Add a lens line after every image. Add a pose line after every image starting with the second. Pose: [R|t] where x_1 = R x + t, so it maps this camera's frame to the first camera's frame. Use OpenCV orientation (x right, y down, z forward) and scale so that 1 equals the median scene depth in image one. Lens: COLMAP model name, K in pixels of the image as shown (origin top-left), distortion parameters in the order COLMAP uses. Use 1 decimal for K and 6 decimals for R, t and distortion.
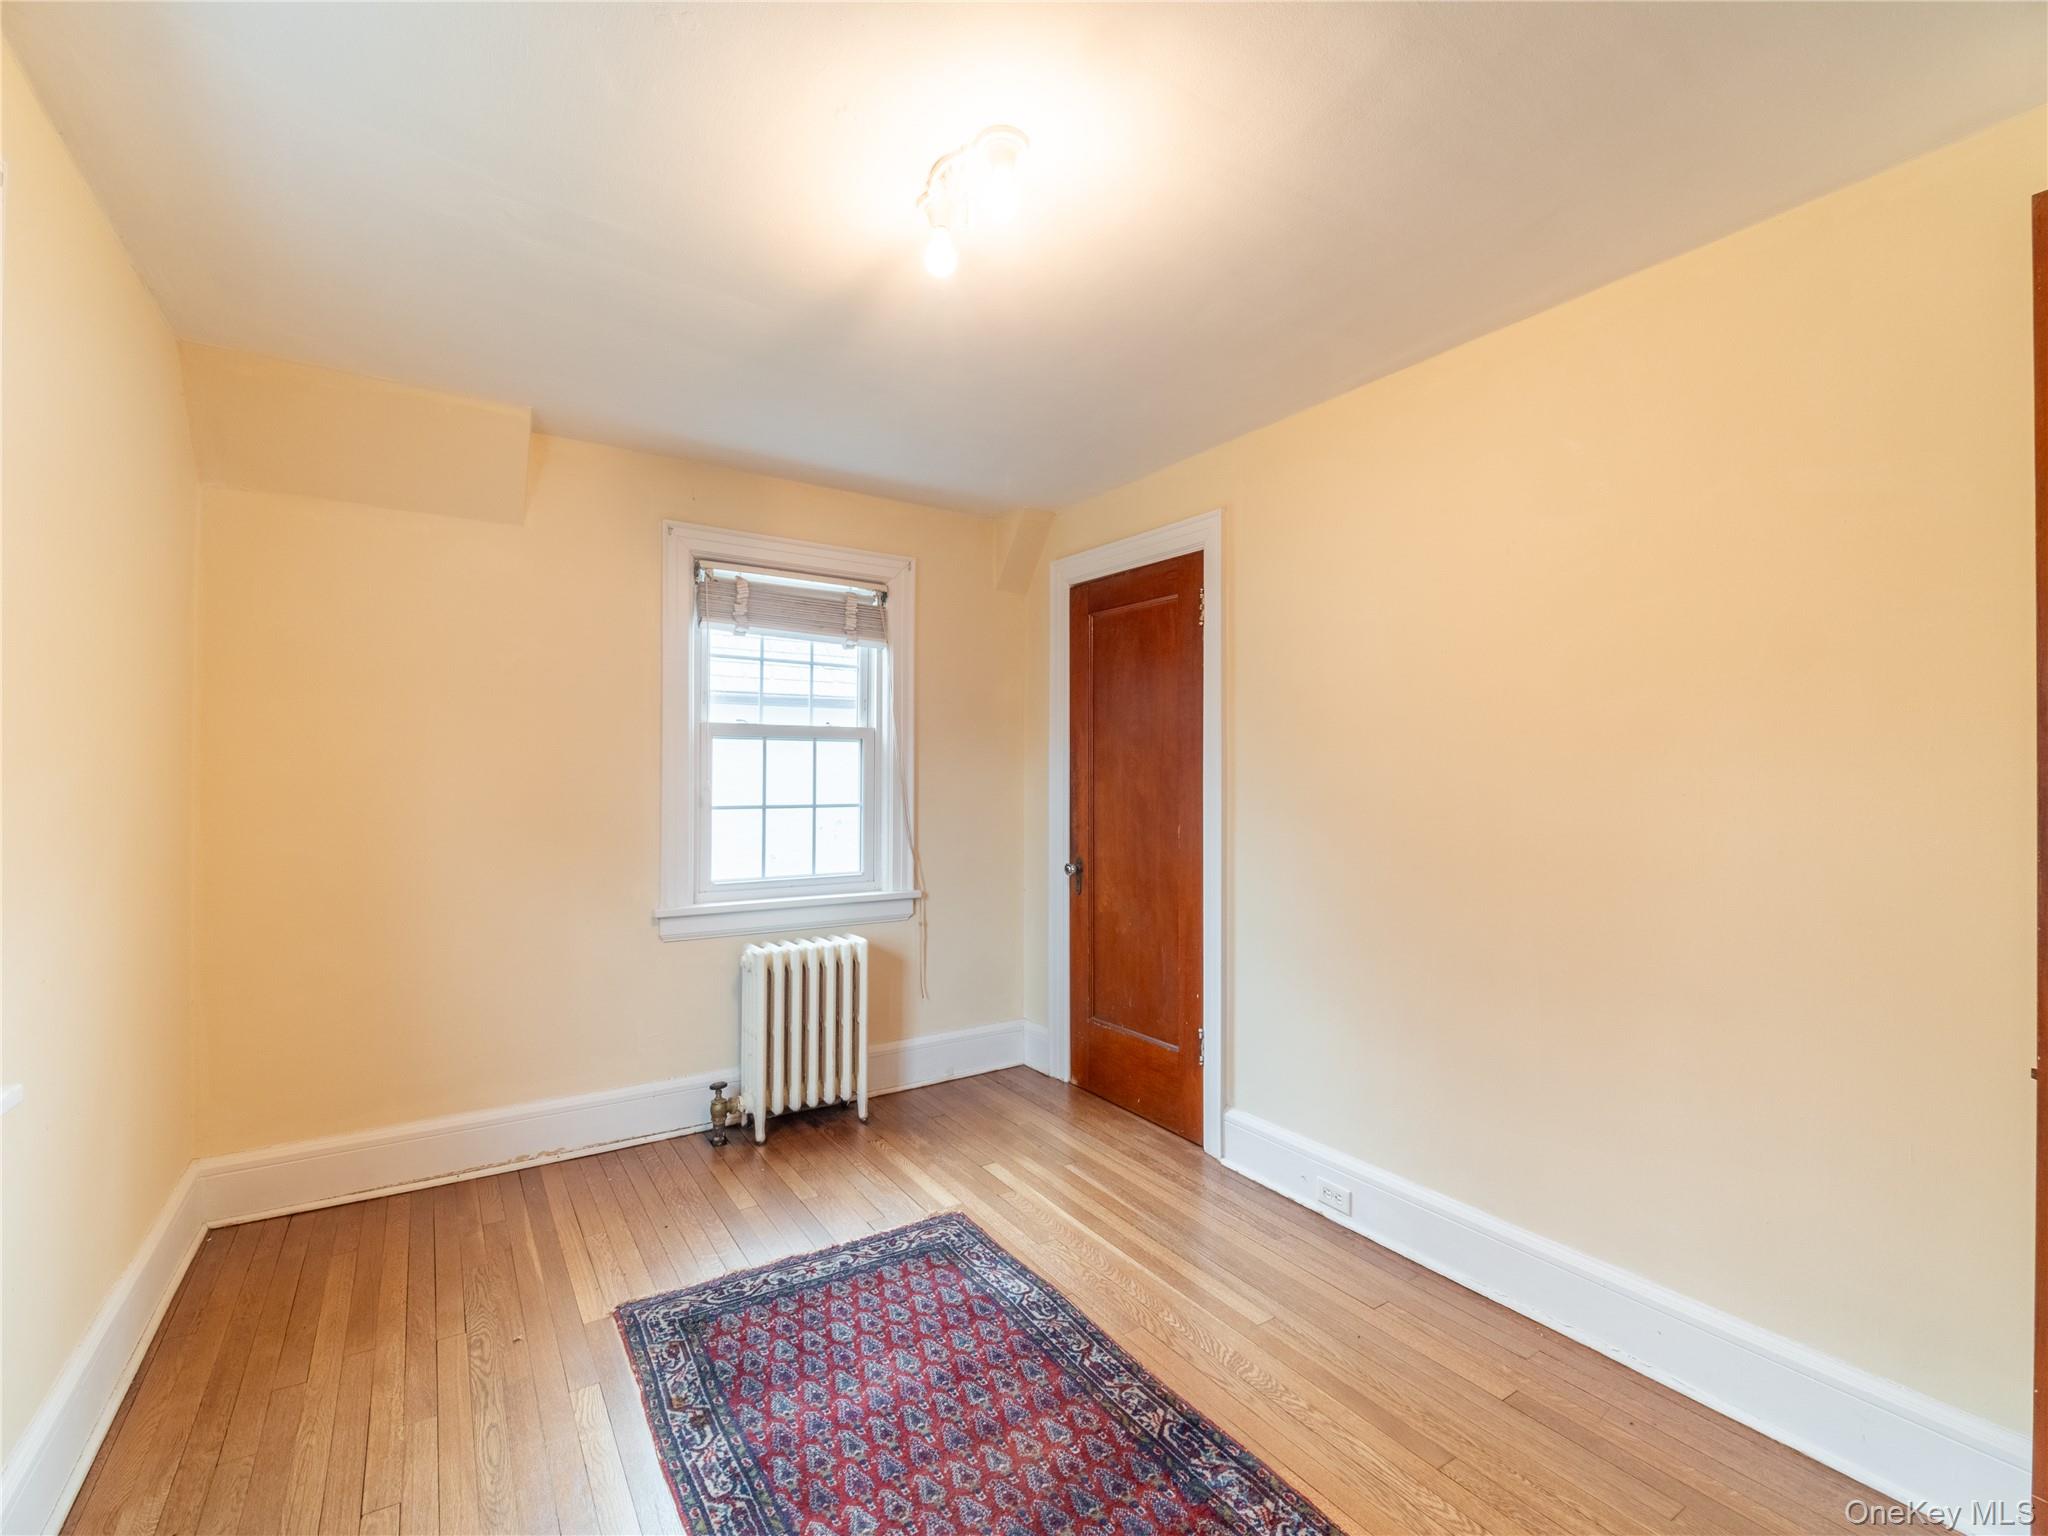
lens RADIAL K [[909.6, 0, 1017.7], [0, 909.6, 768.6], [0, 0, 1]] dist [0.004768, -0.005330]
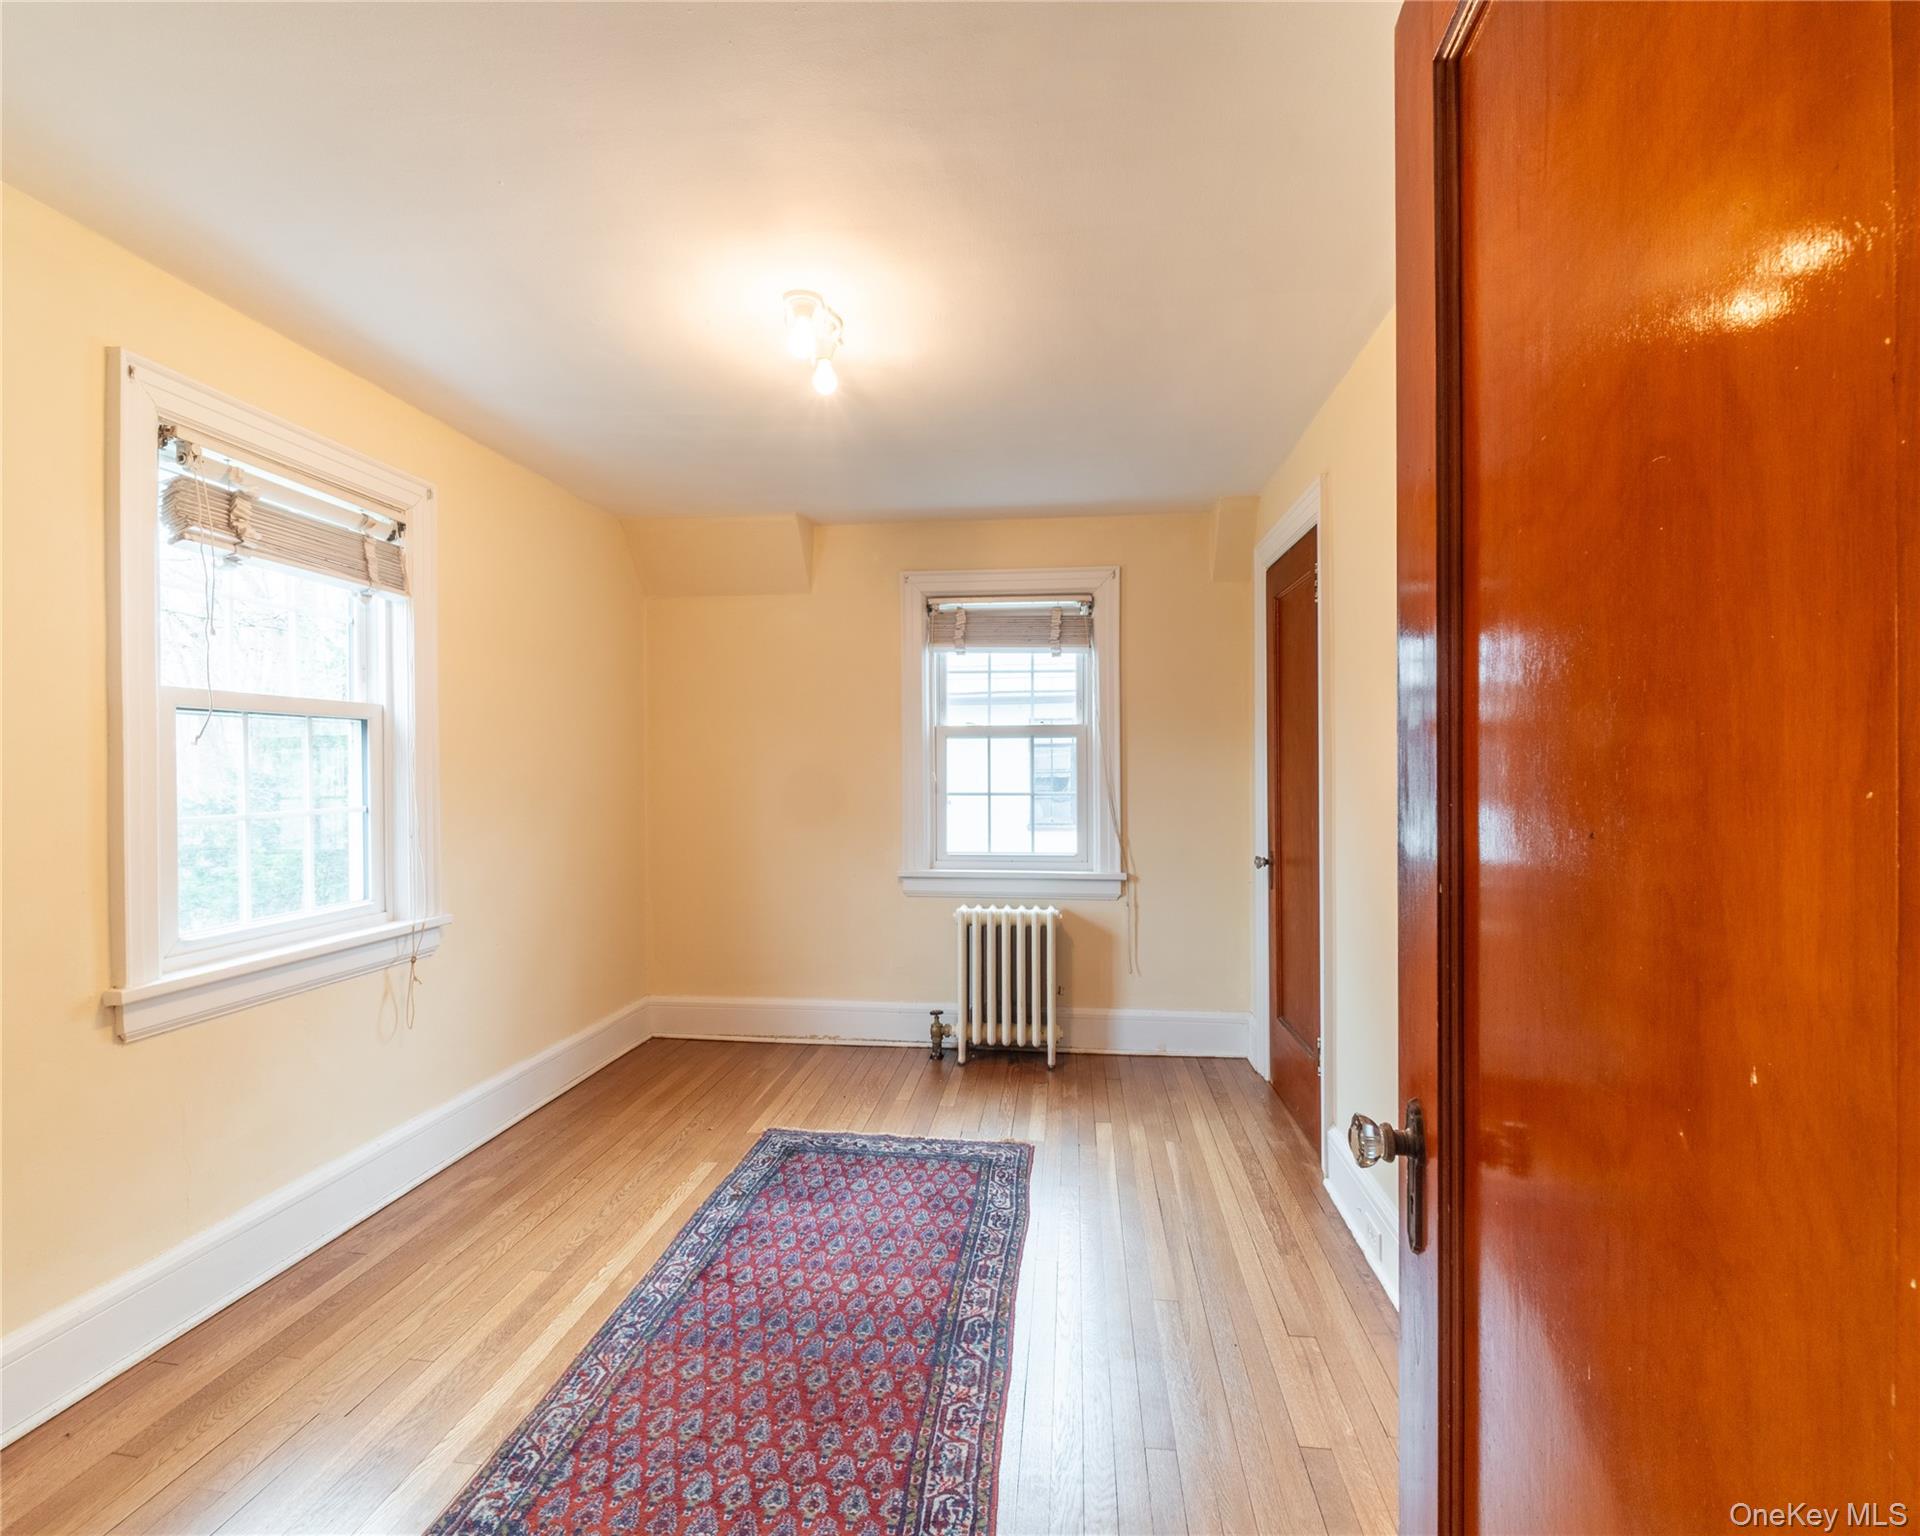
lens RADIAL K [[896.4, 0, 935.6], [0, 896.4, 771.4], [0, 0, 1]] dist [0.014091, -0.000277]
pose [[0.767338, -0.003509, -0.641233, 0.454528], [0.009939, 0.999930, 0.006422, 0.004177], [0.641166, -0.011301, 0.767319, 0.042724]]
